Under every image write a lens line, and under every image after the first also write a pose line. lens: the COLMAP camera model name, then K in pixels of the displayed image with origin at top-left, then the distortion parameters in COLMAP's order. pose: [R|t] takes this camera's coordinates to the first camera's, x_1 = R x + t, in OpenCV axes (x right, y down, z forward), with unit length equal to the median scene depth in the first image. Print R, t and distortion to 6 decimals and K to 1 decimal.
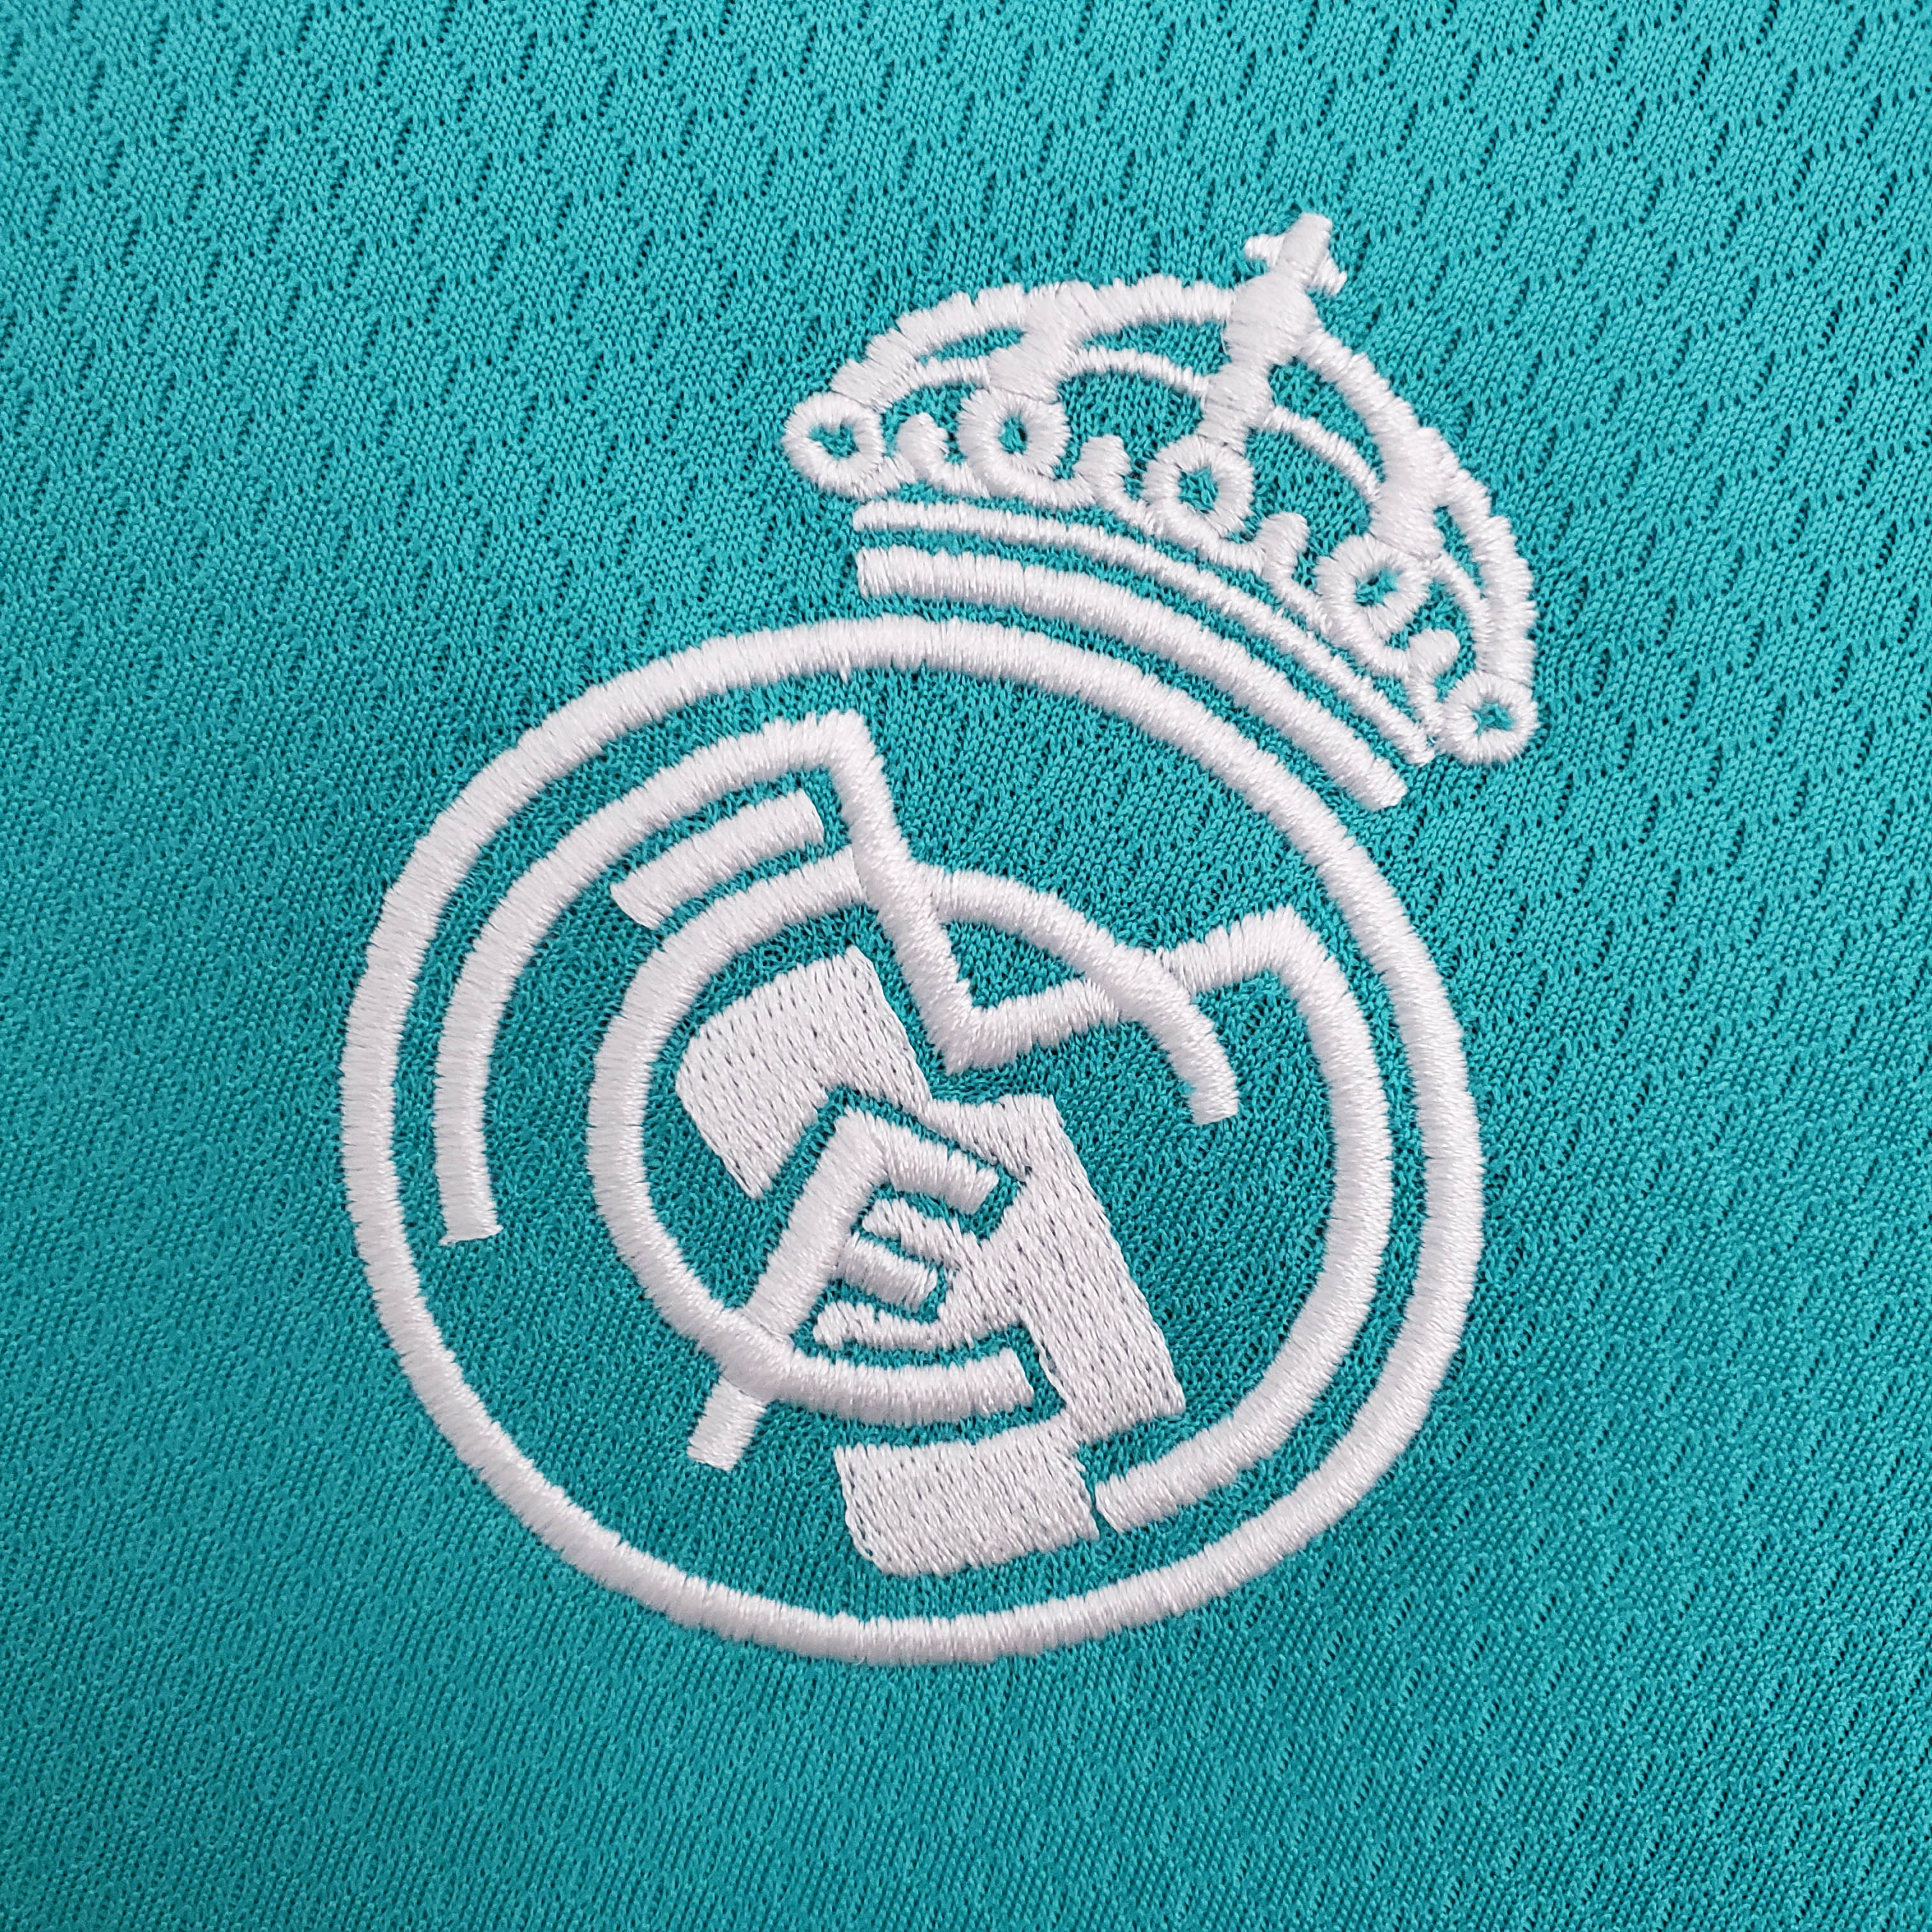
lens RADIAL K [[2040.9, 0, 969.6], [0, 2040.9, 955.3], [0, 0, 1]] dist [0.182456, -0.430065]
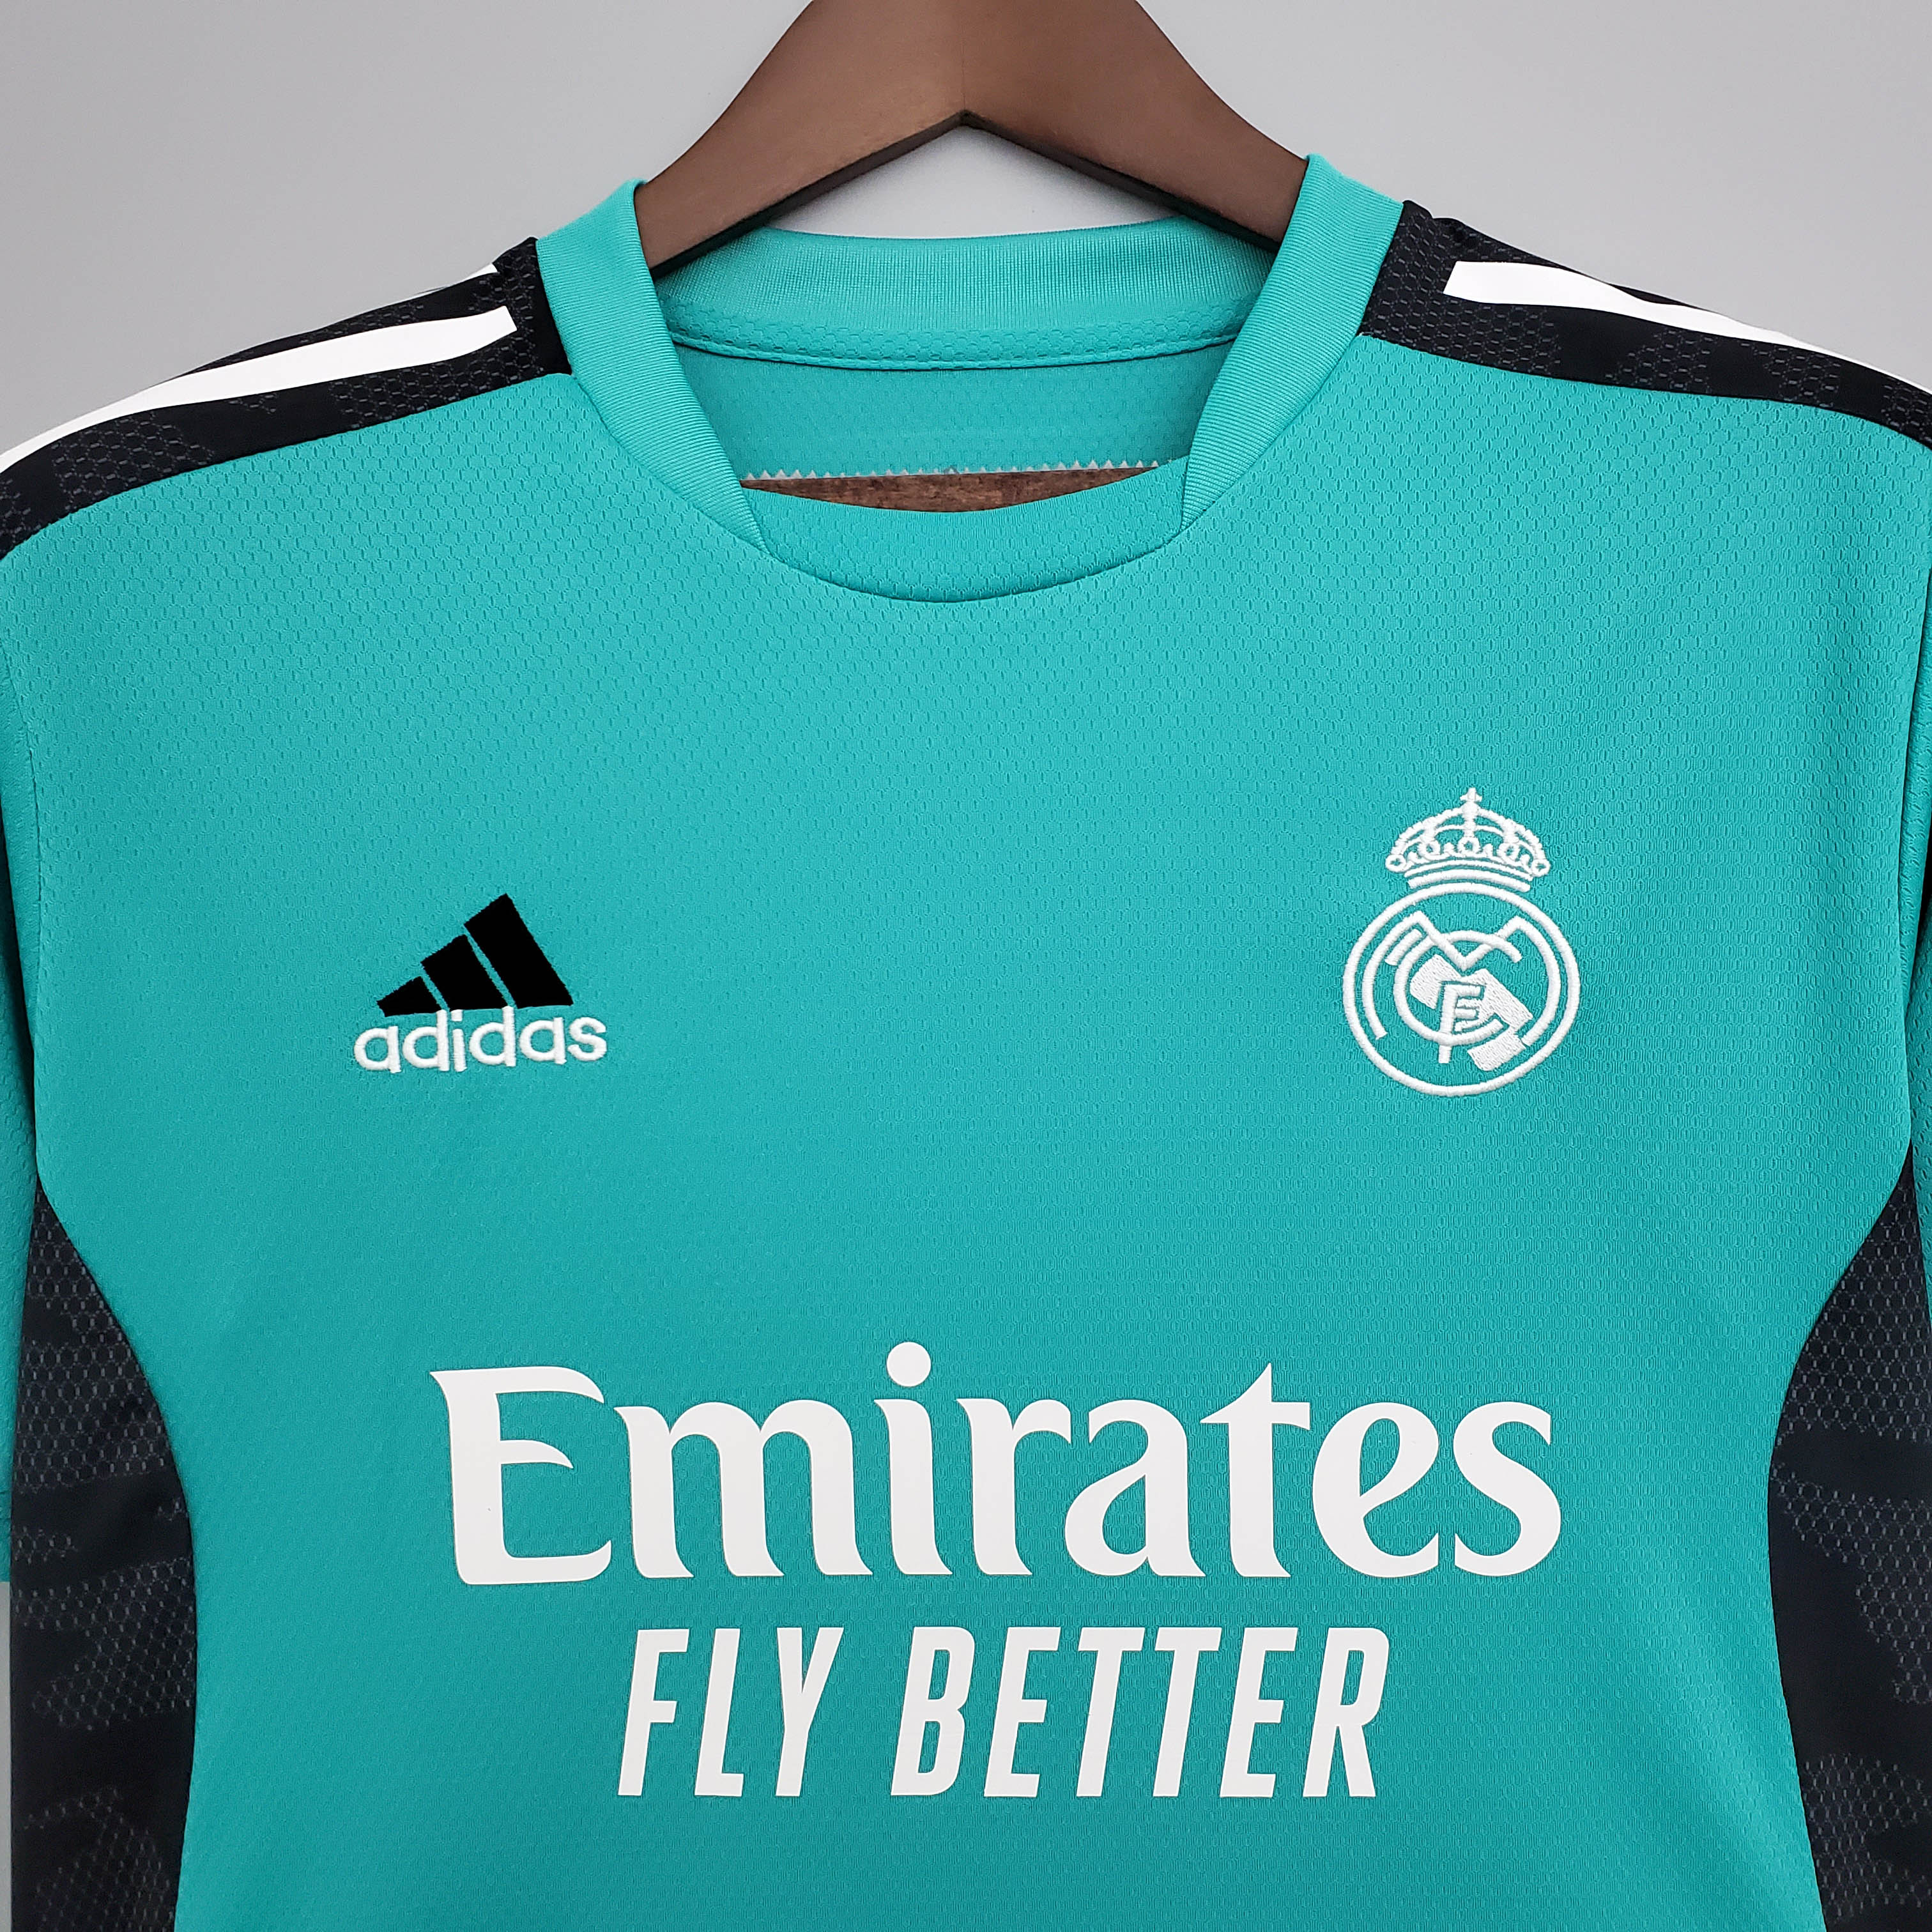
lens RADIAL K [[2040.9, 0, 969.6], [0, 2040.9, 955.3], [0, 0, 1]] dist [0.182456, -0.430065]
pose [[0.930558, -0.356416, -0.083839, -0.702776], [0.353694, 0.934237, -0.045857, -0.176205], [0.094669, 0.013019, 0.995424, -4.163789]]
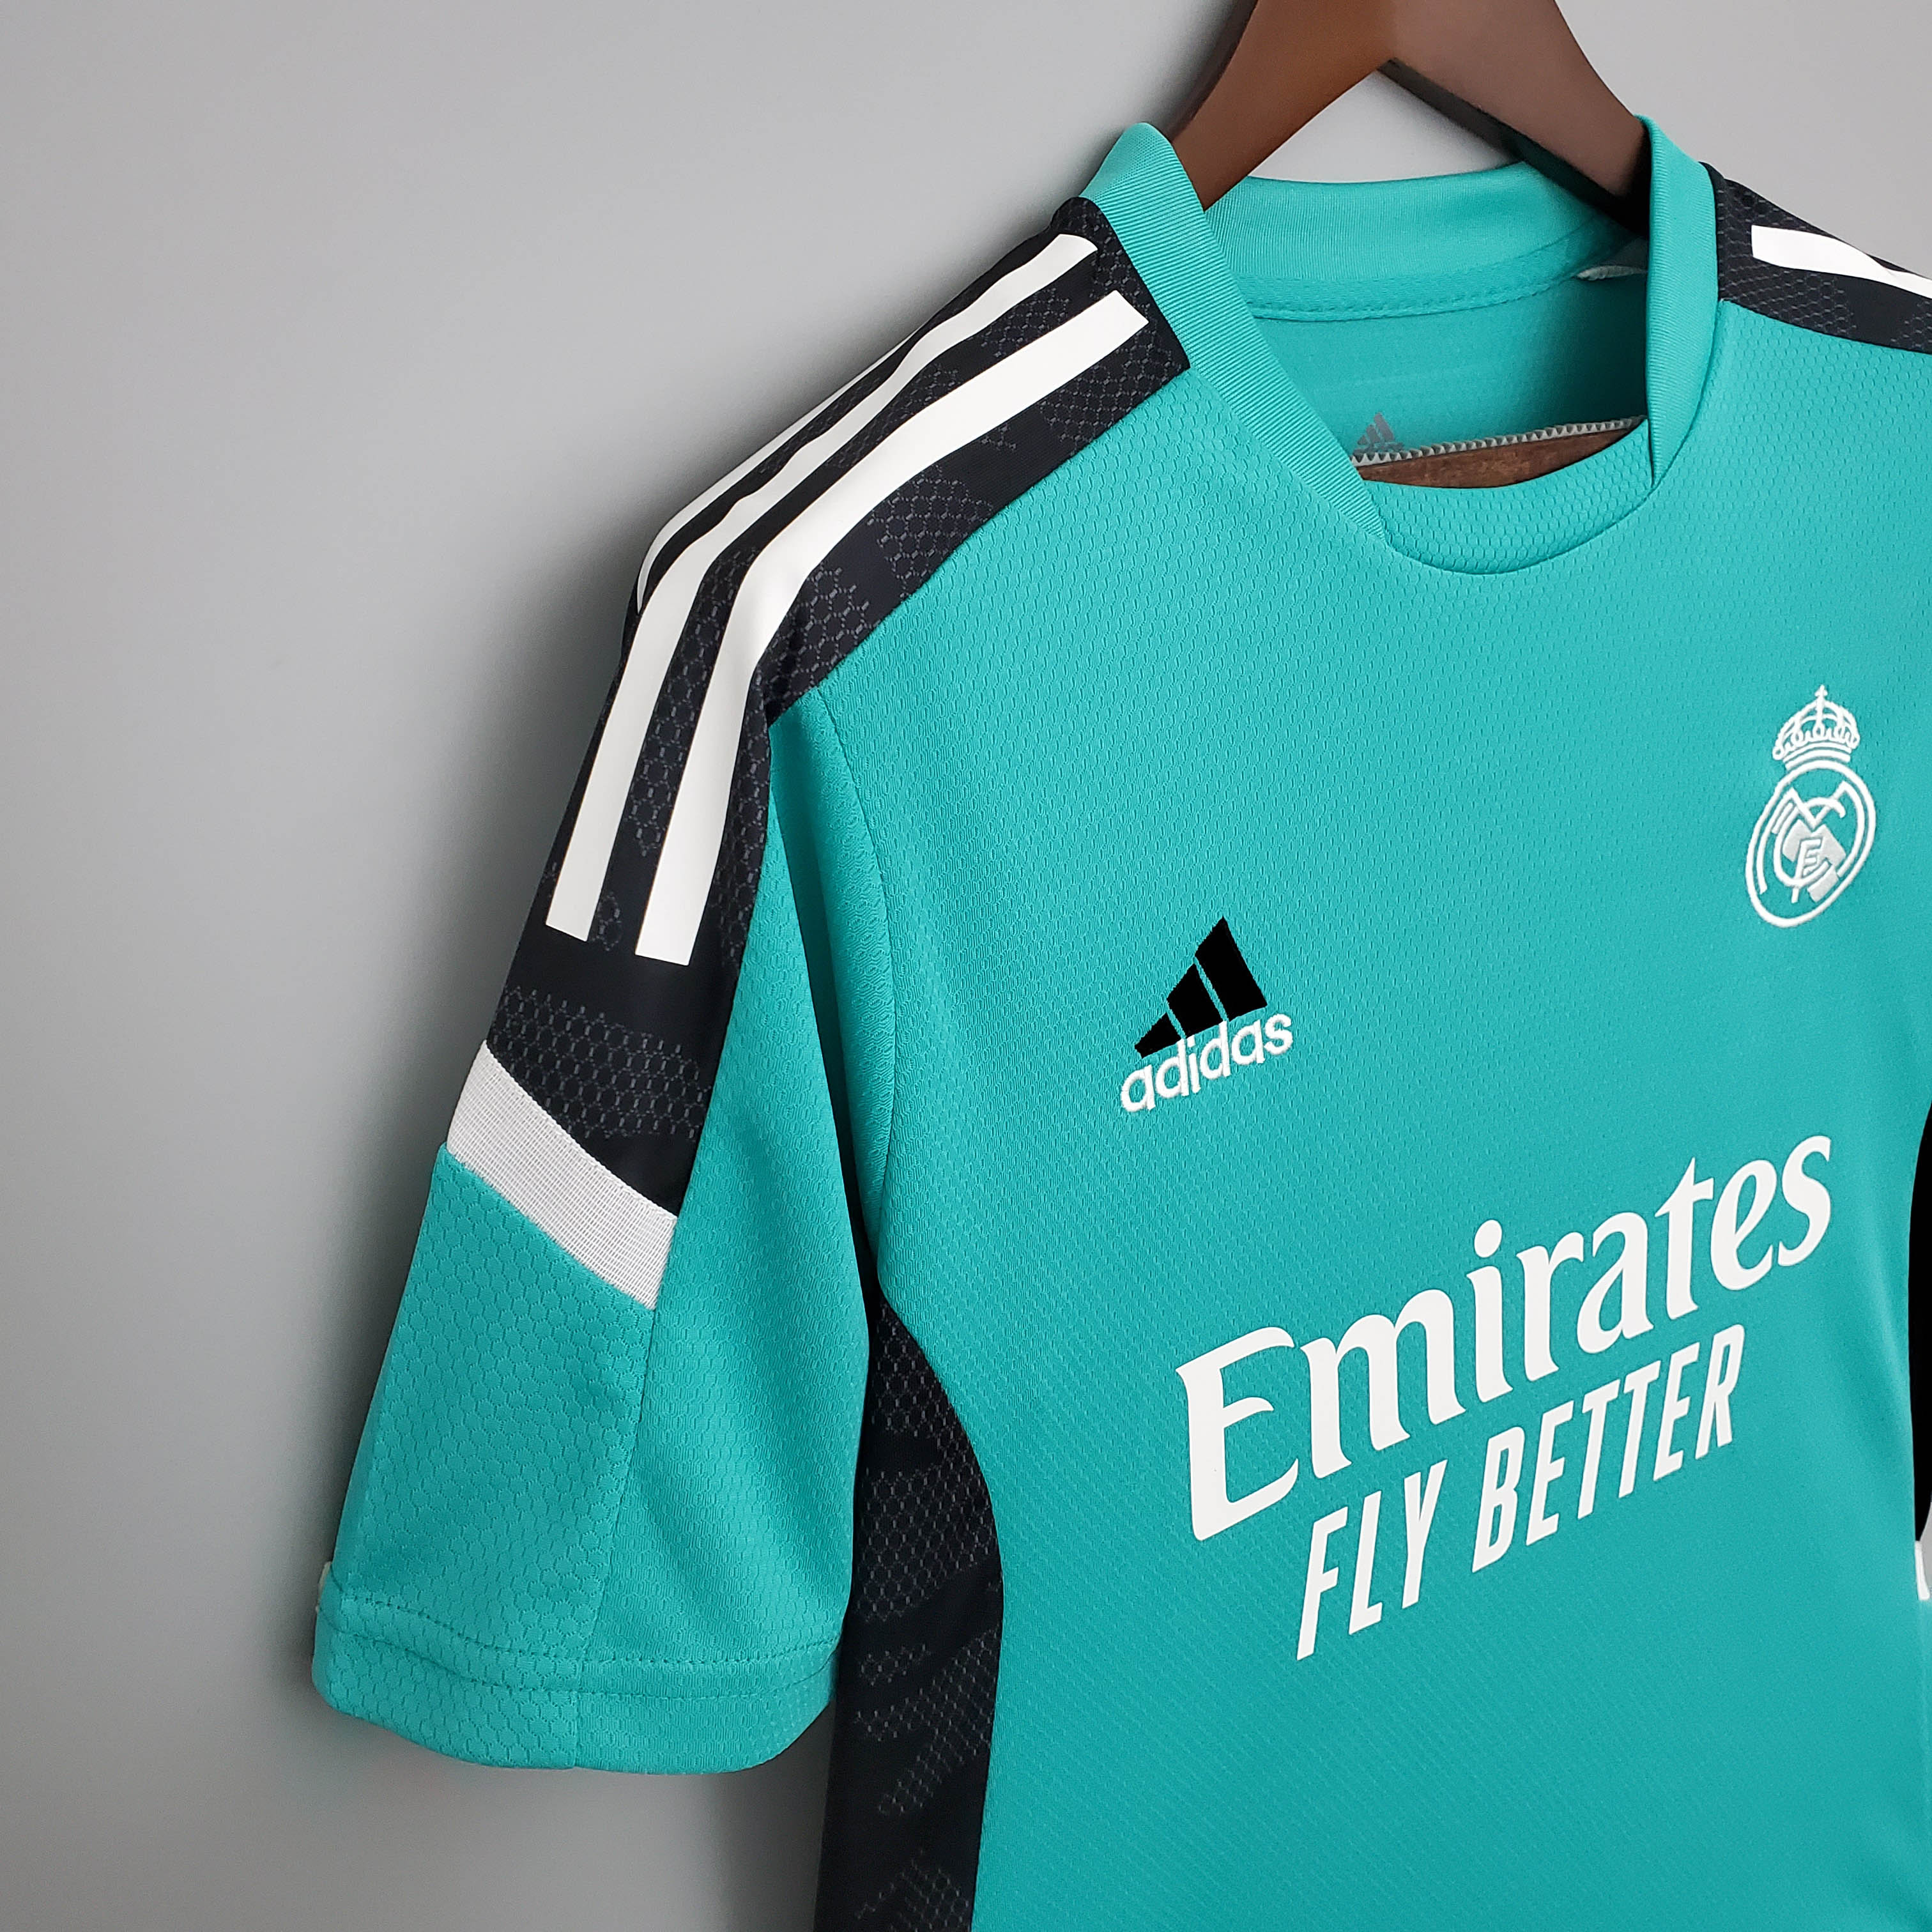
lens RADIAL K [[2198.9, 0, 966.0], [0, 2198.9, 966.0], [0, 0, 1]] dist [0.096462, -0.039346]
pose [[0.758420, -0.529613, 0.379881, -4.906074], [0.384433, 0.834165, 0.395448, -3.370094], [-0.526318, -0.153877, 0.836248, -3.507629]]
